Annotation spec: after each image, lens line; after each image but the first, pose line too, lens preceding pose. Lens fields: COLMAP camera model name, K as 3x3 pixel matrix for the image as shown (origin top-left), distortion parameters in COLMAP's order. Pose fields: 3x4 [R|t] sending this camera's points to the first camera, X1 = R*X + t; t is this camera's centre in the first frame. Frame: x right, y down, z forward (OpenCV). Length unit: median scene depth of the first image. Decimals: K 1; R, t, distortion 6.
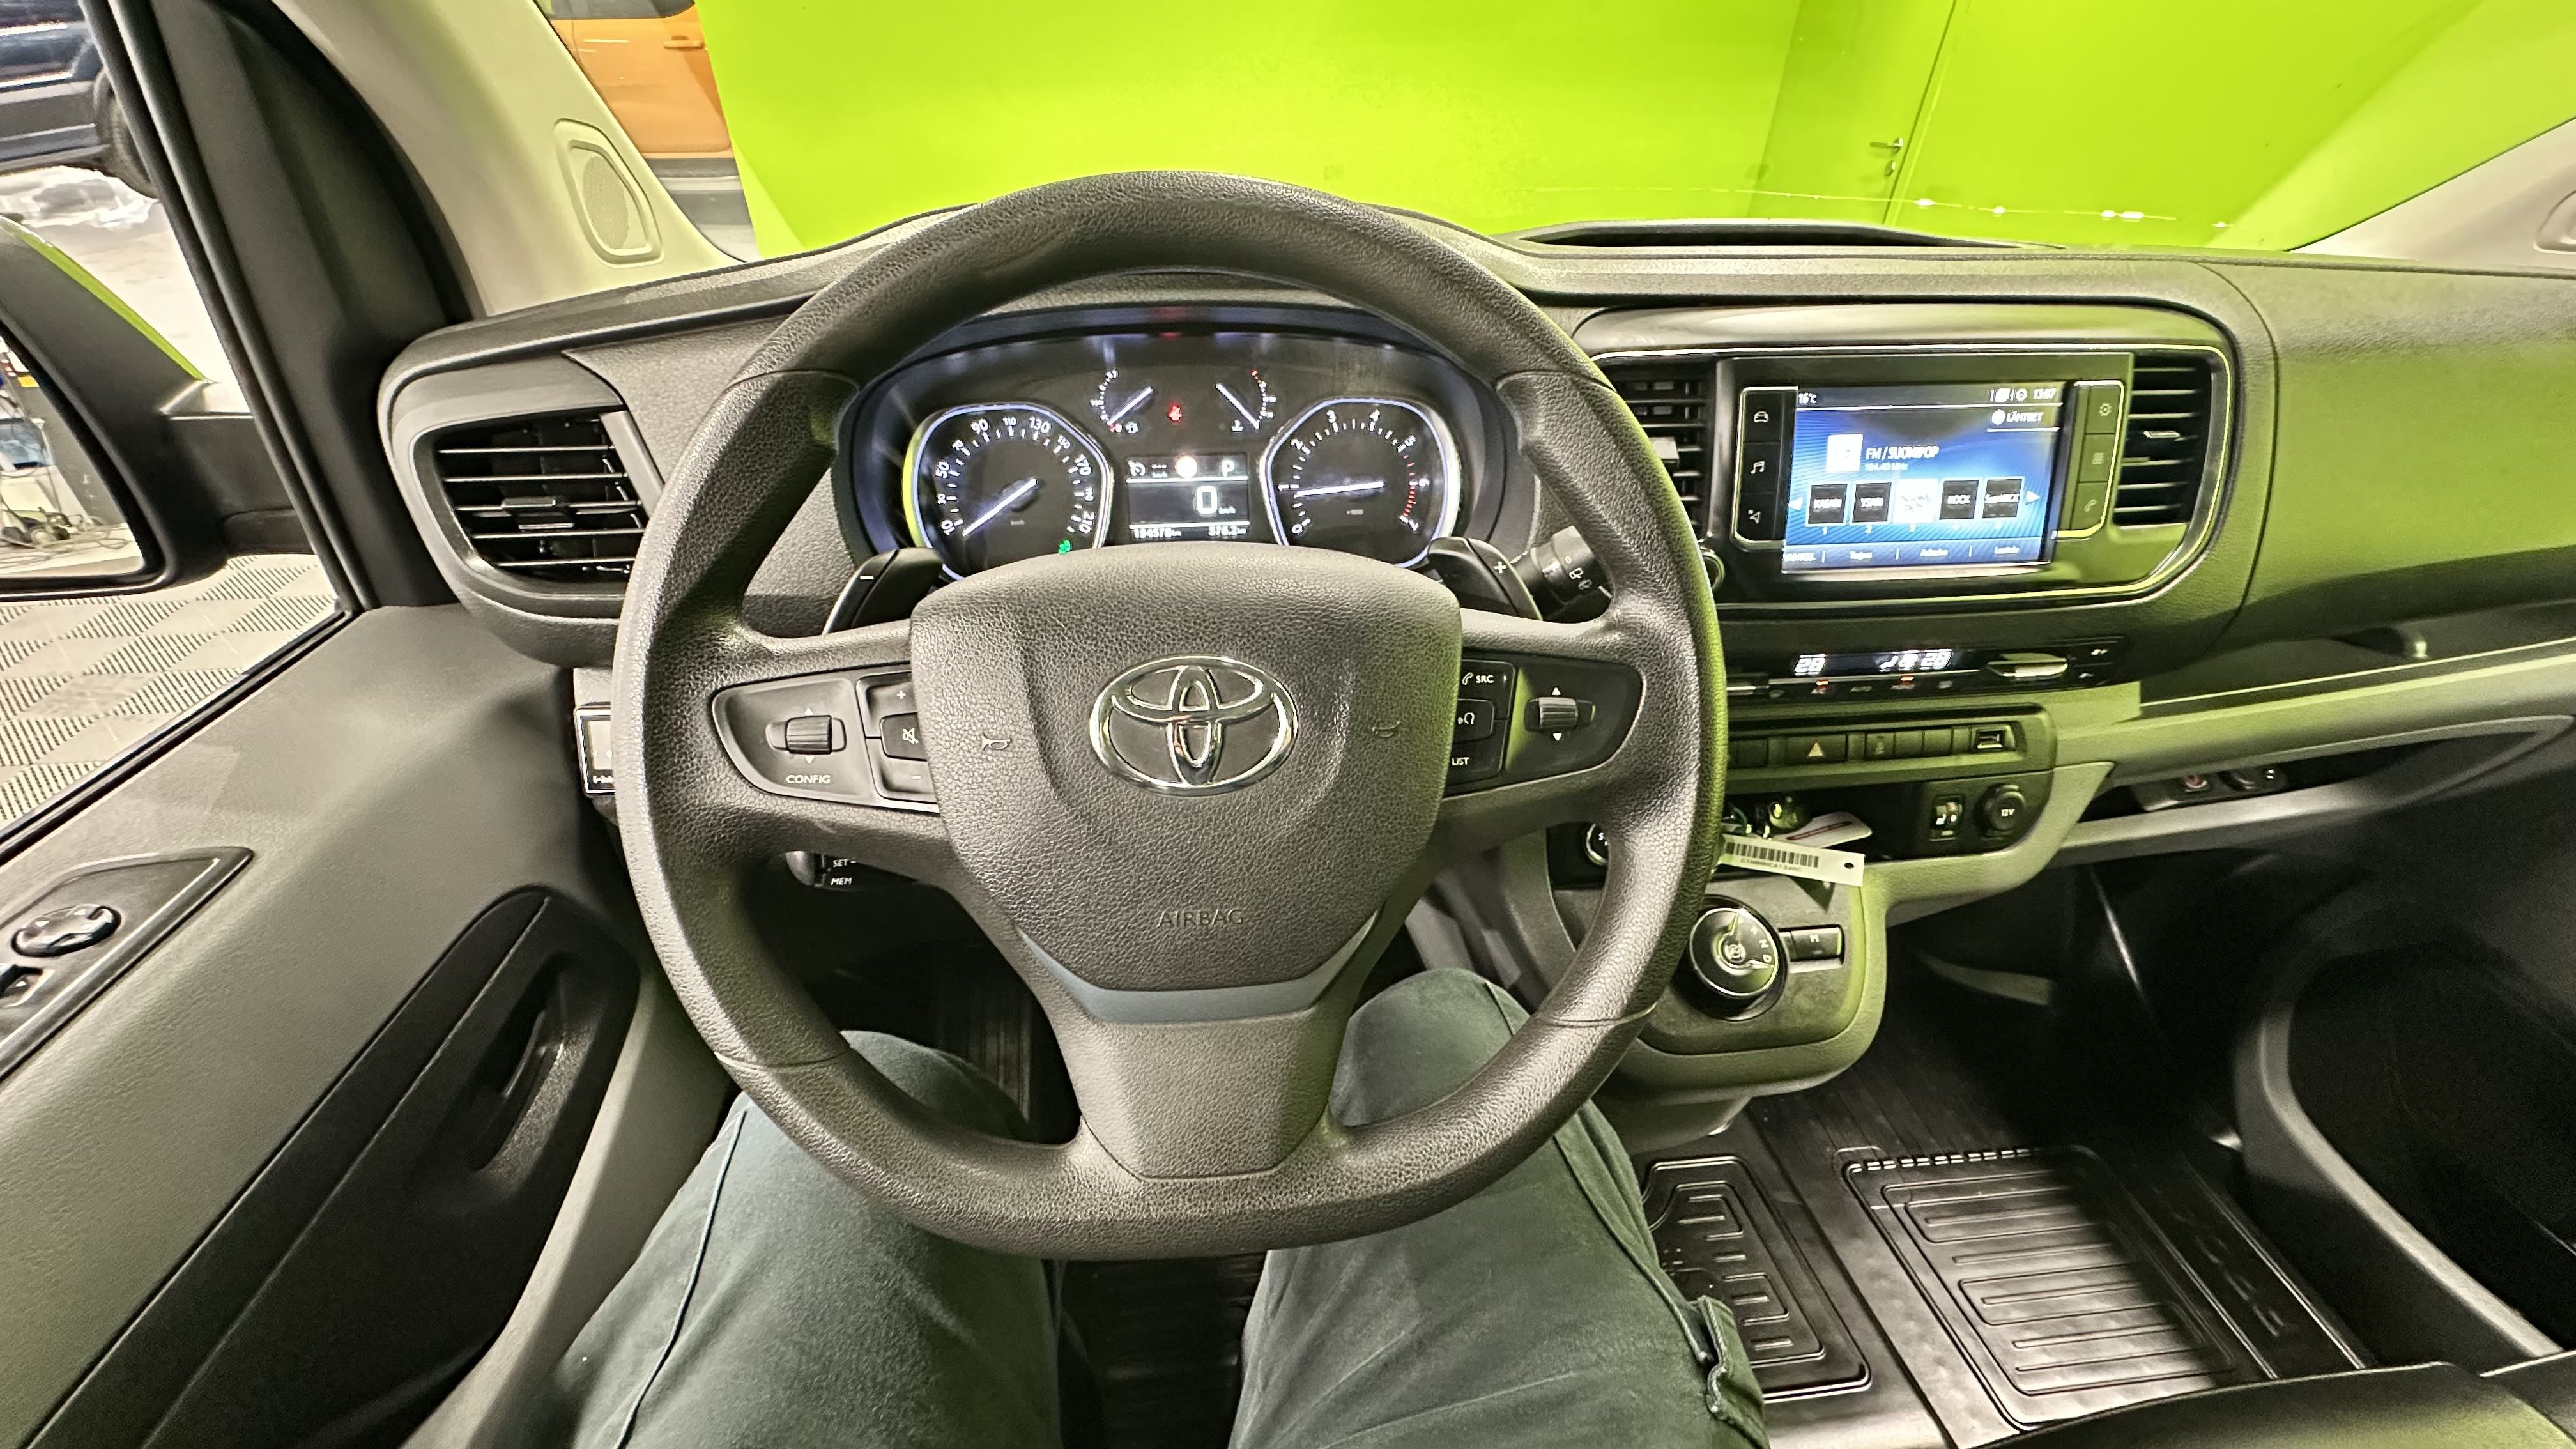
lens RADIAL K [[1044.7, 0, 1286.6], [0, 1044.7, 728.2], [0, 0, 1]] dist [-0.002230, -0.000326]
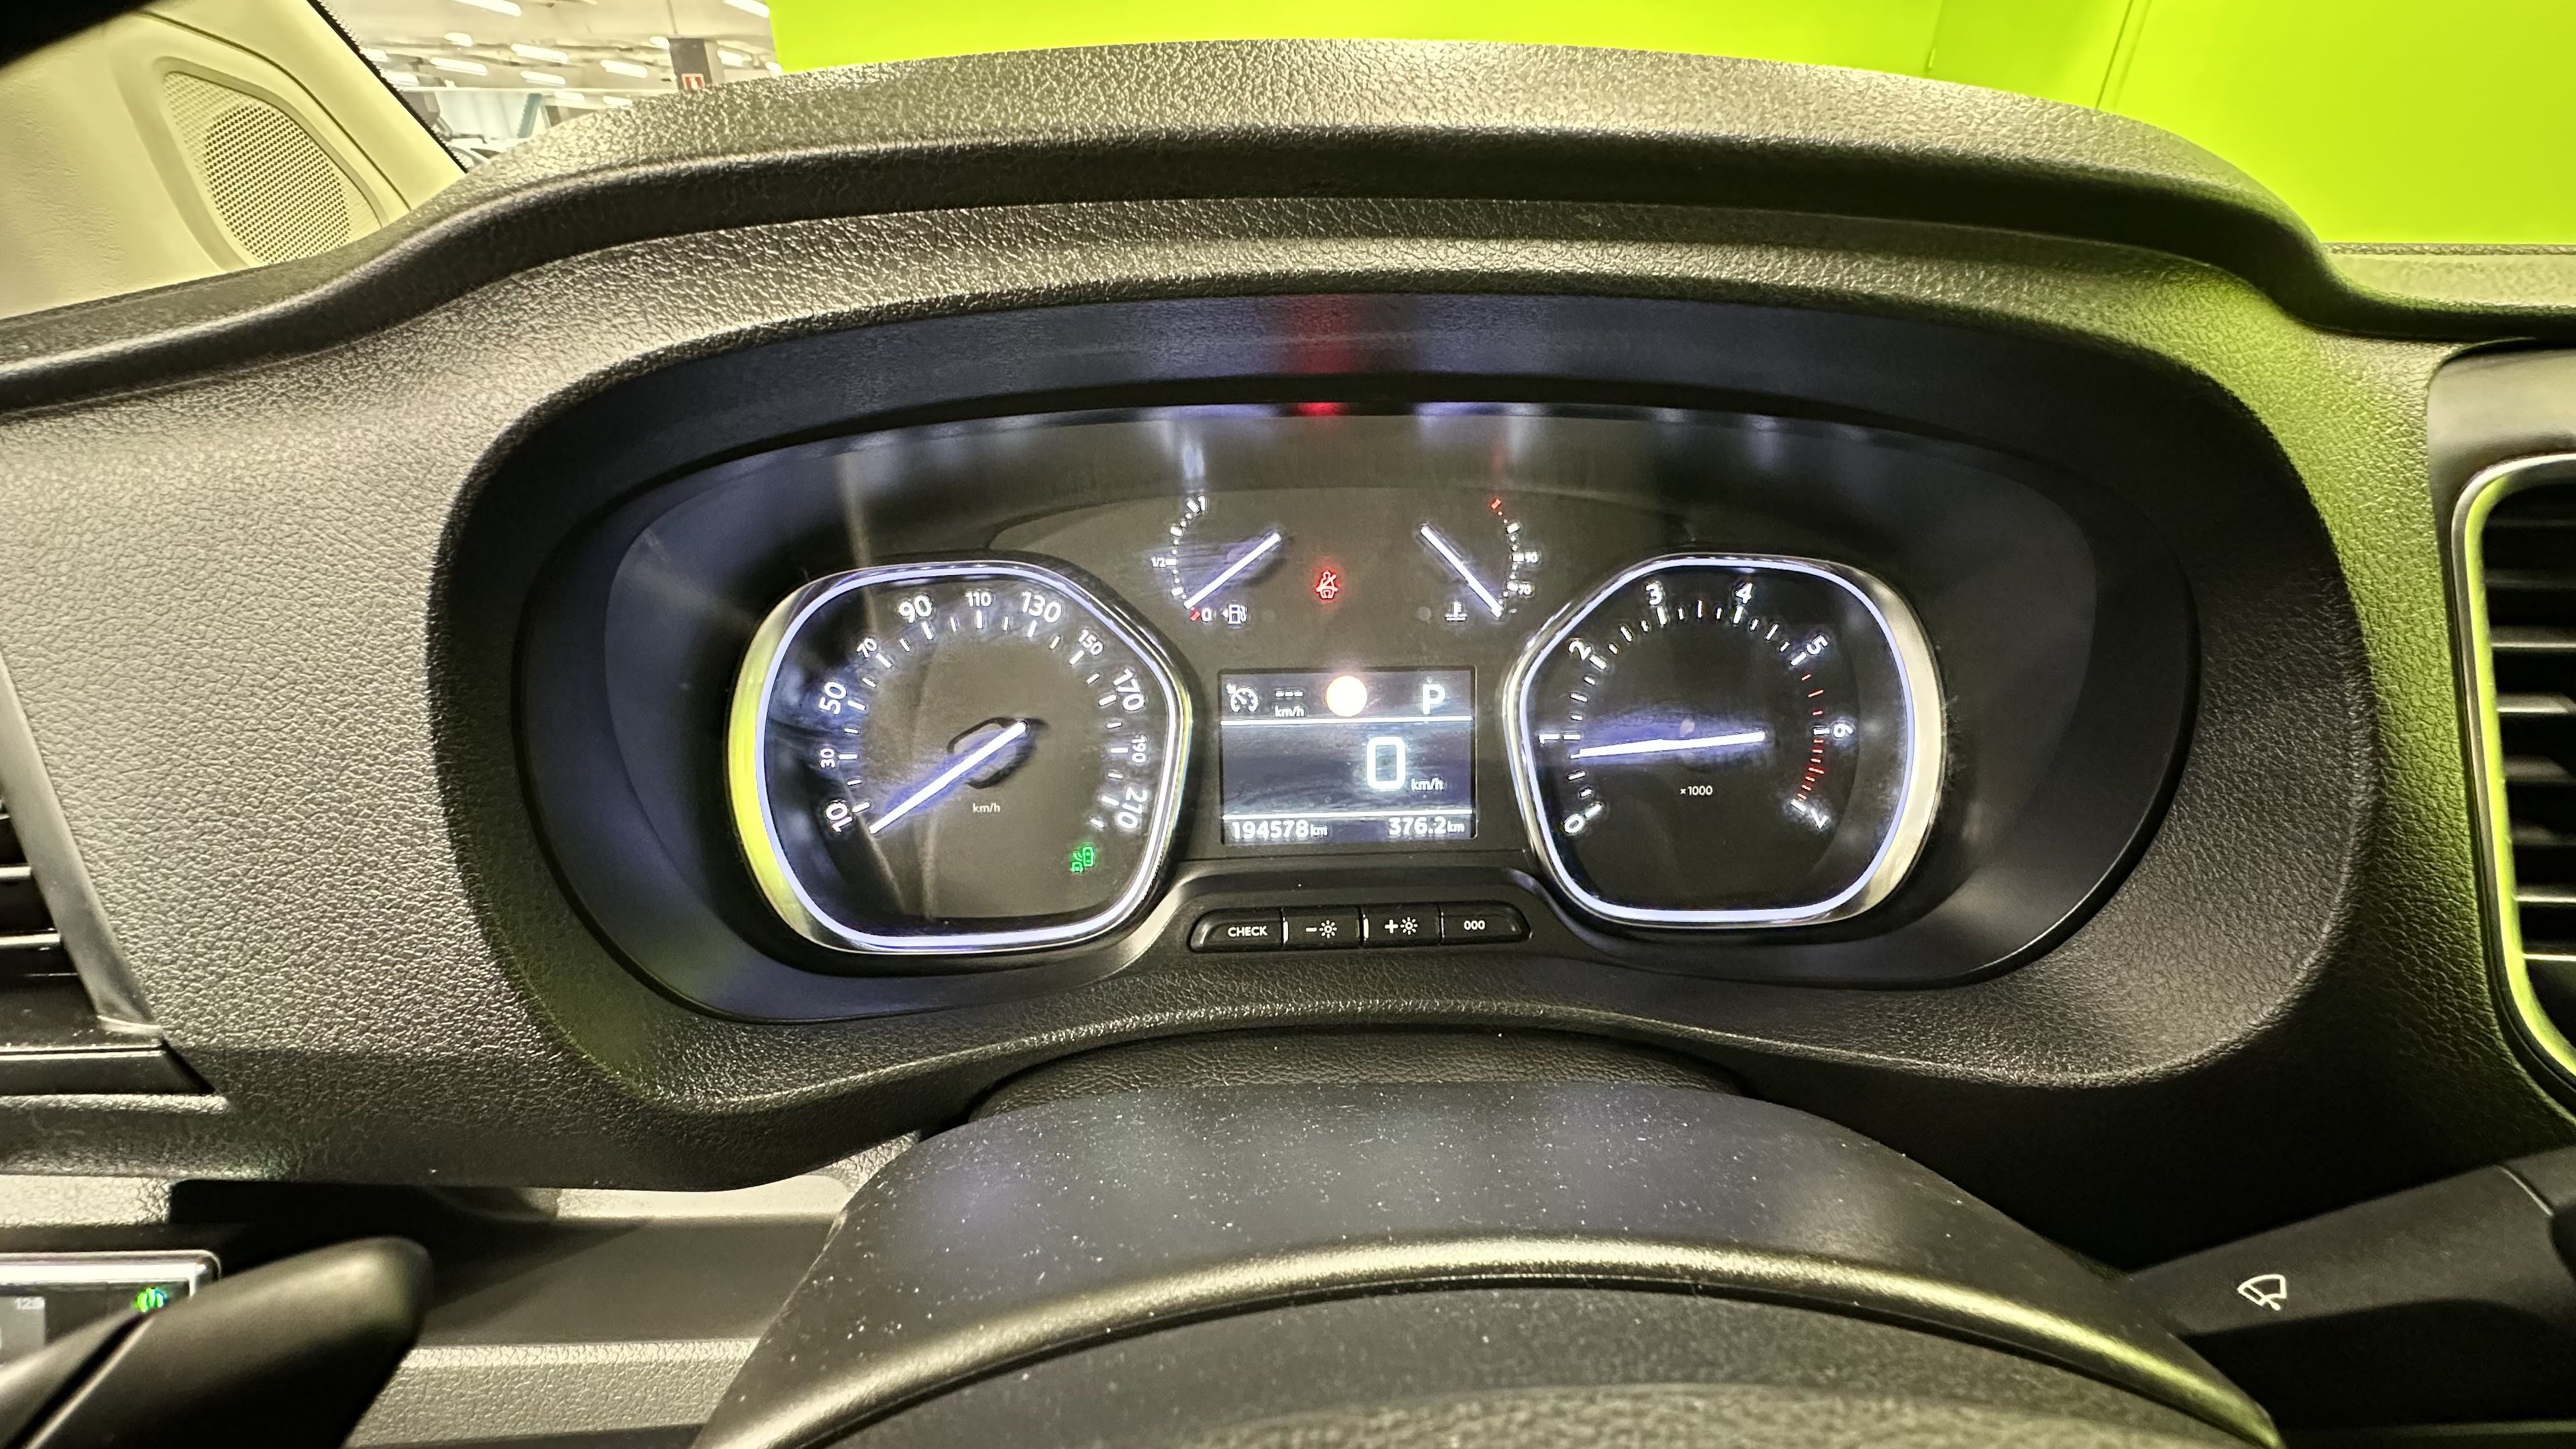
lens RADIAL K [[1044.7, 0, 1289.0], [0, 1044.7, 729.7], [0, 0, 1]] dist [-0.002230, -0.000326]
pose [[0.998130, 0.016185, -0.058948, -0.093914], [-0.024266, 0.989985, -0.139071, -0.169128], [0.056107, 0.140241, 0.988526, 0.536087]]
